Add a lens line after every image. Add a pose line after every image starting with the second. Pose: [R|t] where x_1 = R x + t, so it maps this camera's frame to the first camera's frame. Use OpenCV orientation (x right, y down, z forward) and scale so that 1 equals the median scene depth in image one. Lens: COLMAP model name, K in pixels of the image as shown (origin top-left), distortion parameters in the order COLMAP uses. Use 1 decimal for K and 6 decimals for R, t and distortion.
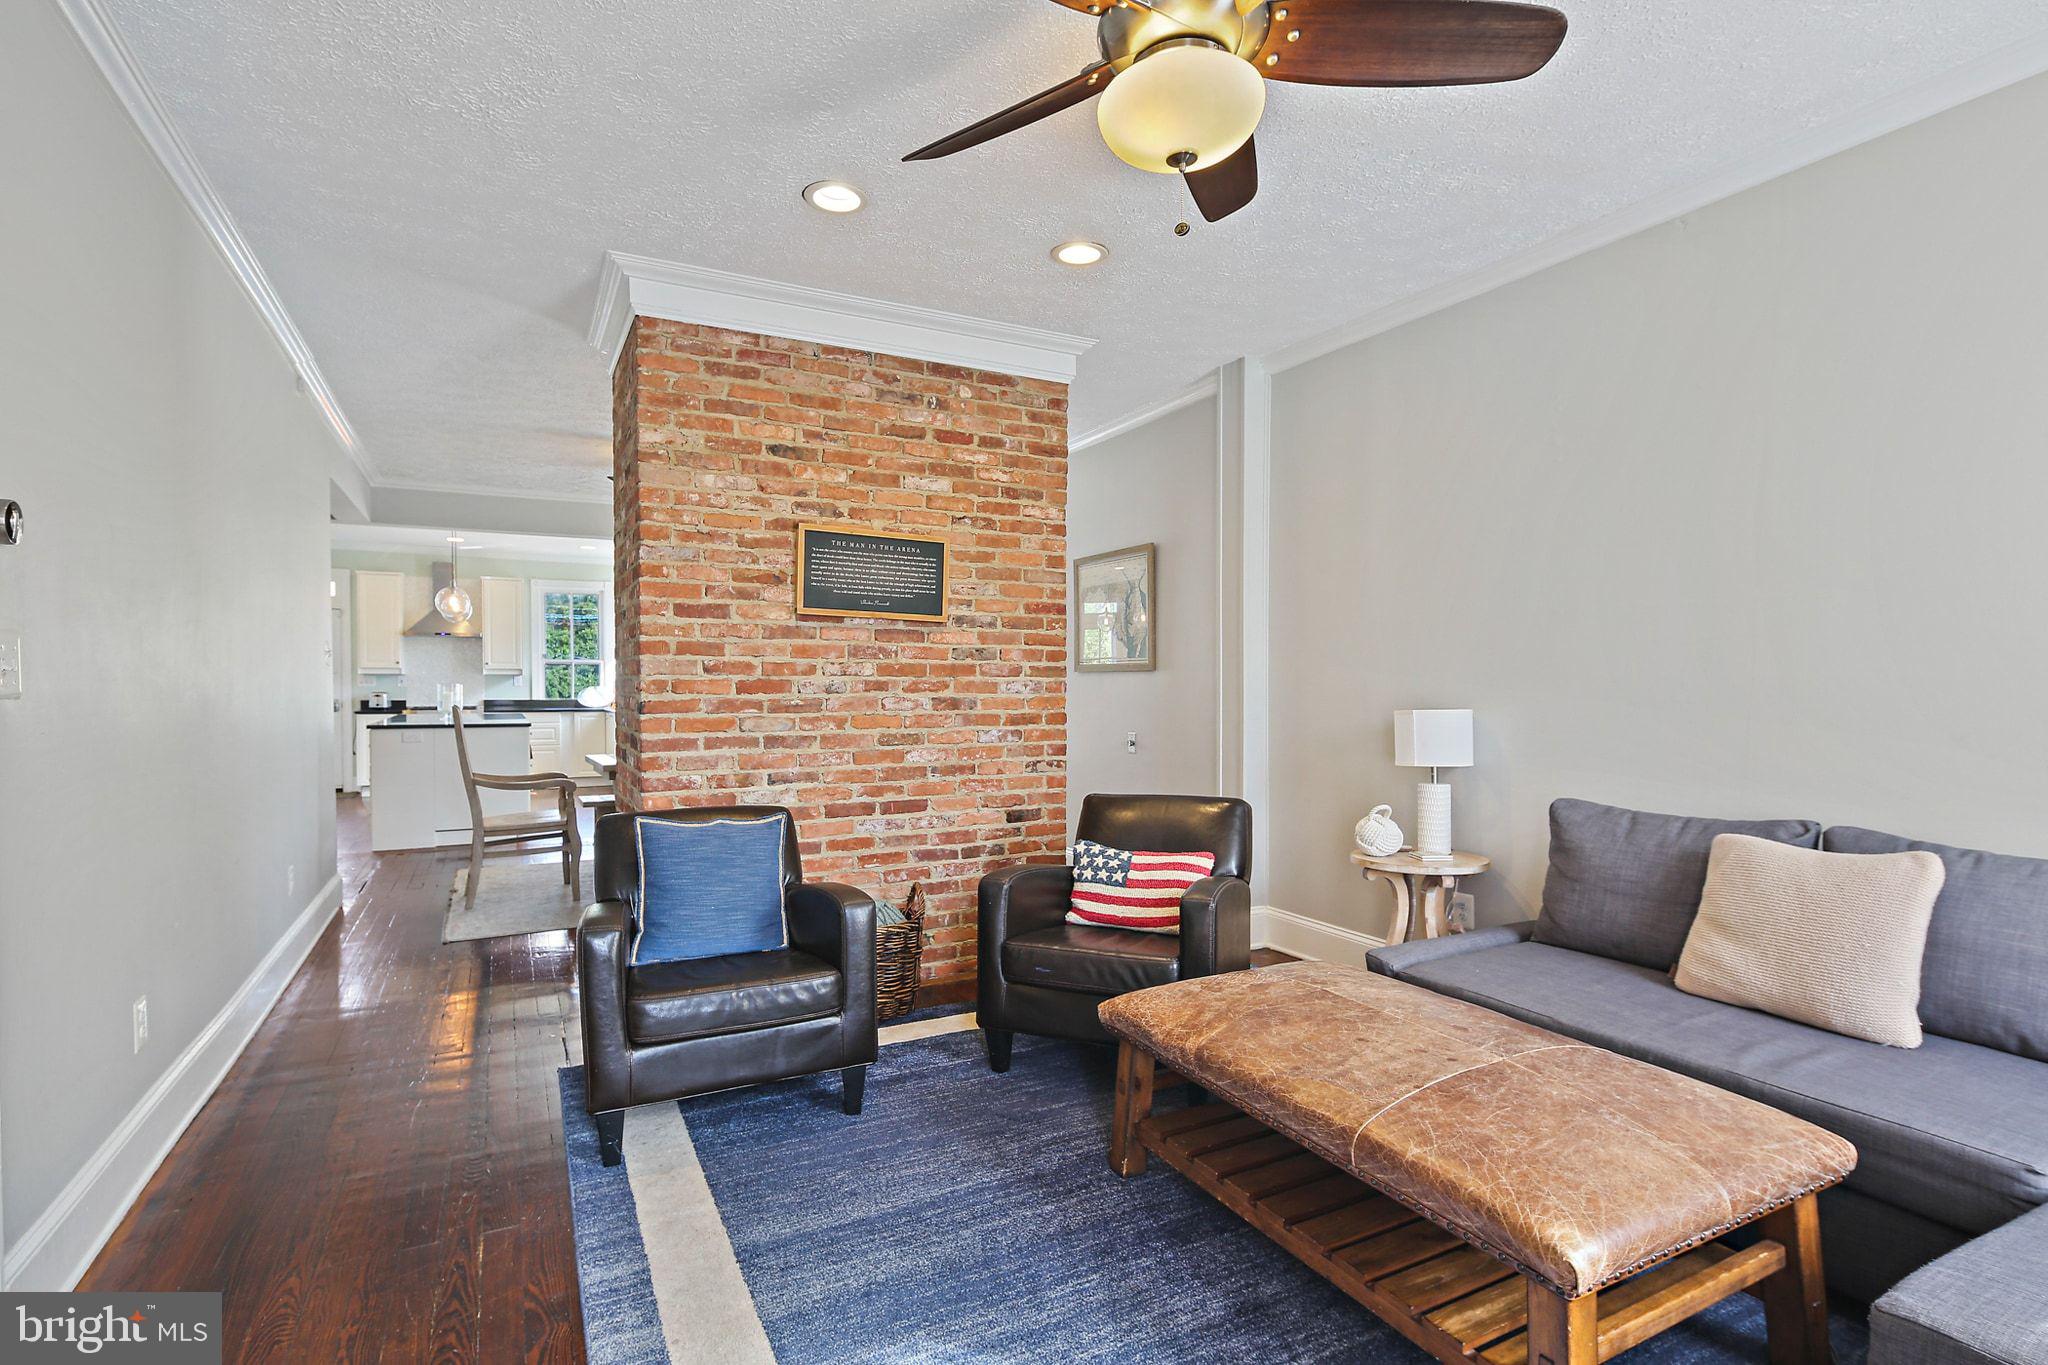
lens RADIAL K [[991.7, 0, 1024.8], [0, 991.7, 693.0], [0, 0, 1]] dist [0.005626, -0.000686]
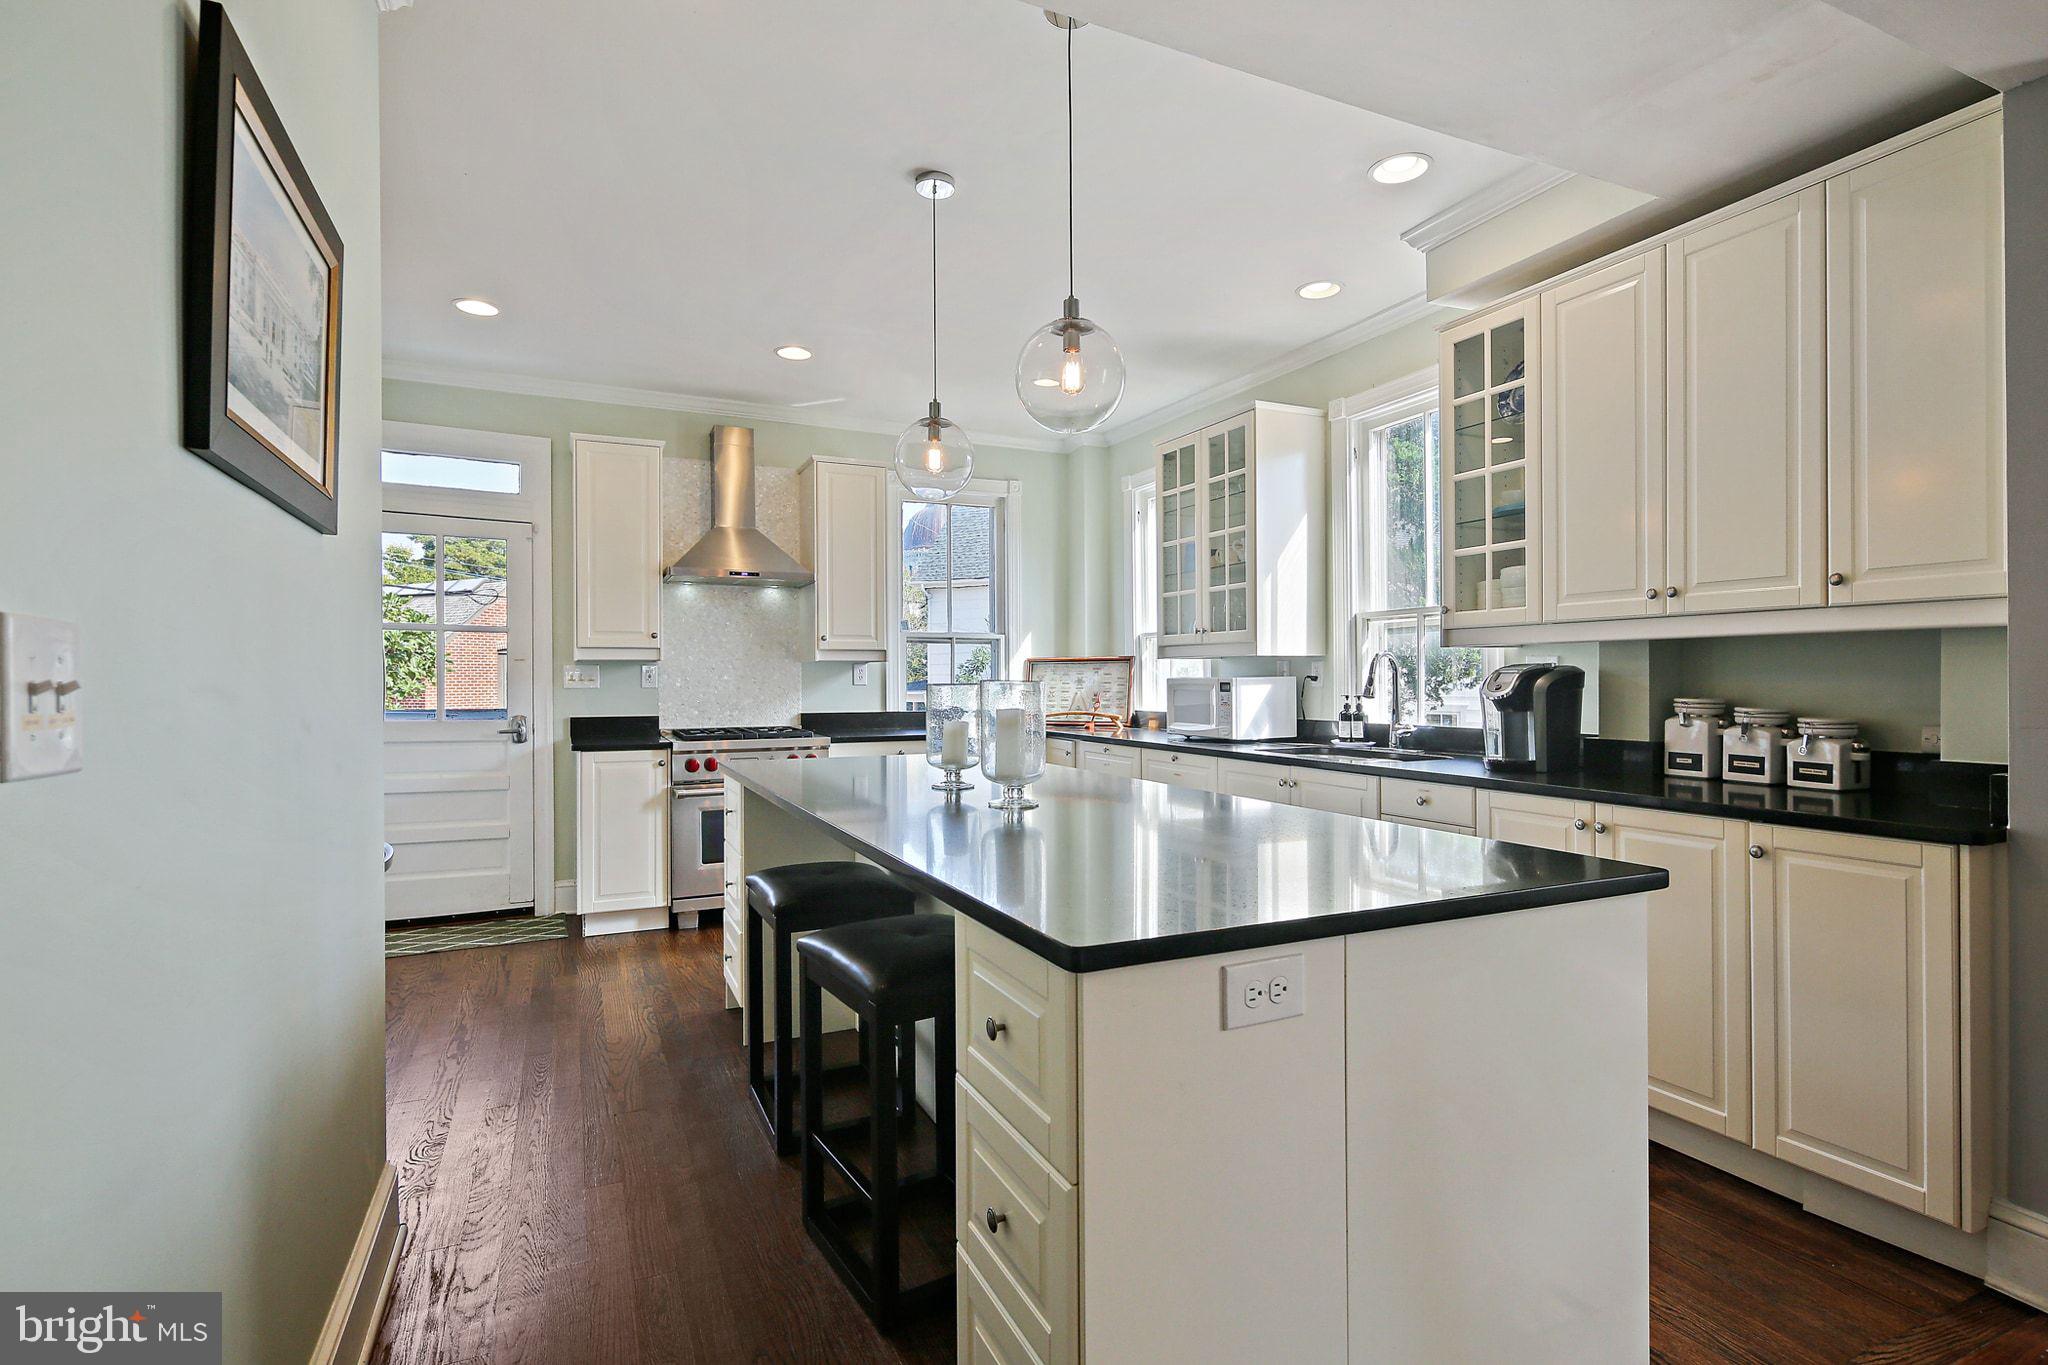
lens RADIAL K [[991.7, 0, 1027.0], [0, 991.7, 681.4], [0, 0, 1]] dist [0.005626, -0.000686]
pose [[0.997625, -0.010150, -0.068131, -0.401698], [0.009418, 0.999894, -0.011065, -0.002102], [0.068236, 0.010397, 0.997615, 0.517980]]
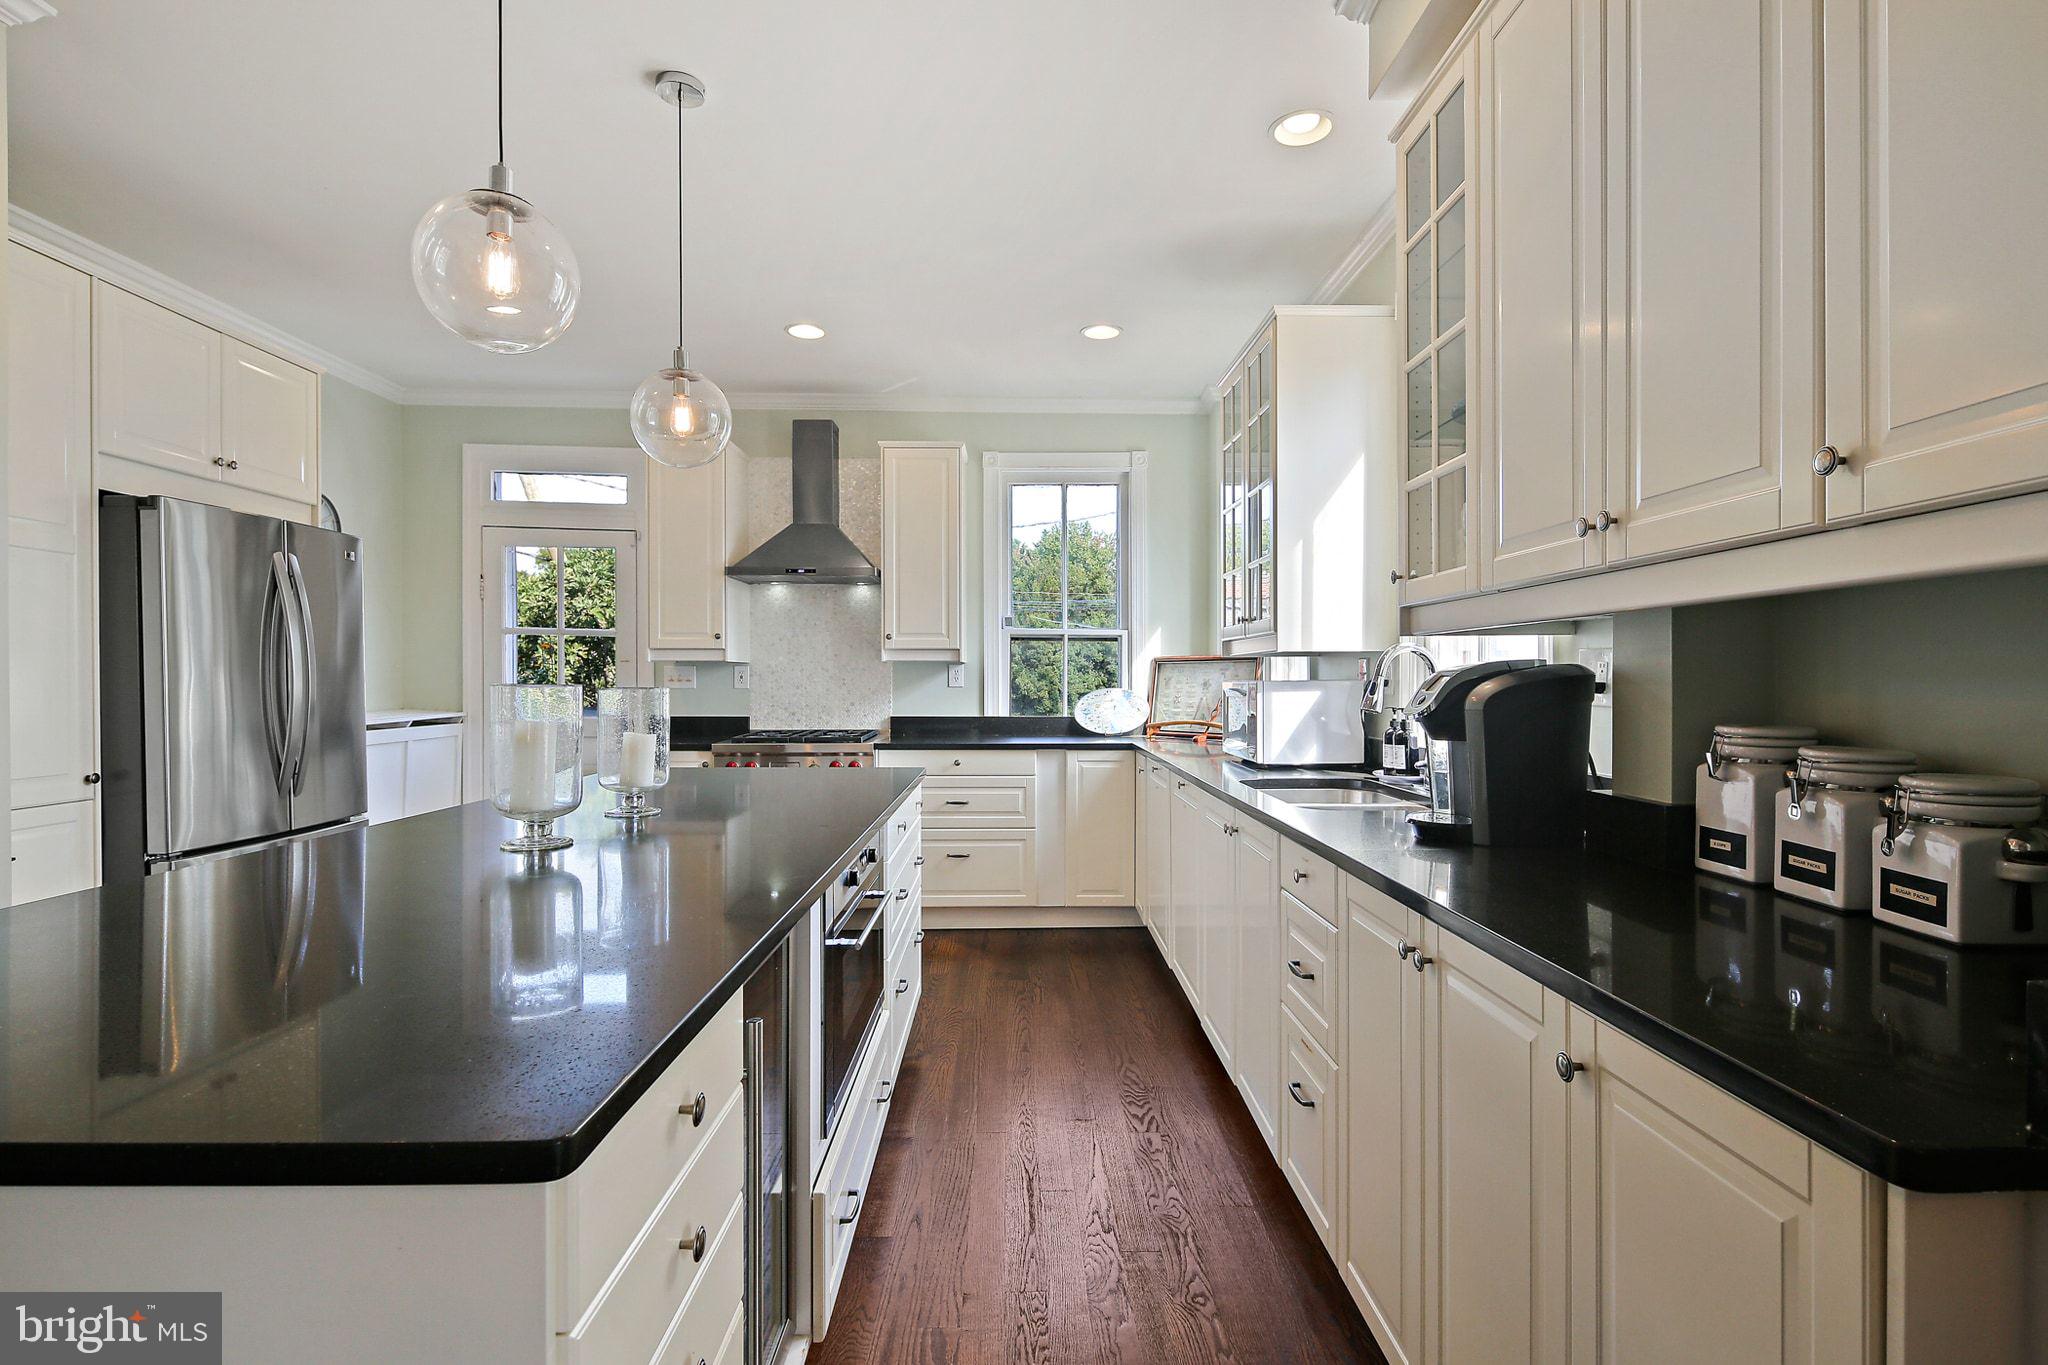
lens RADIAL K [[991.7, 0, 1021.3], [0, 991.7, 687.0], [0, 0, 1]] dist [0.005626, -0.000686]
pose [[0.882845, -0.003570, -0.469650, -0.273988], [-0.000185, 0.999968, -0.007947, -0.003081], [0.469664, 0.007103, 0.882817, 0.619931]]
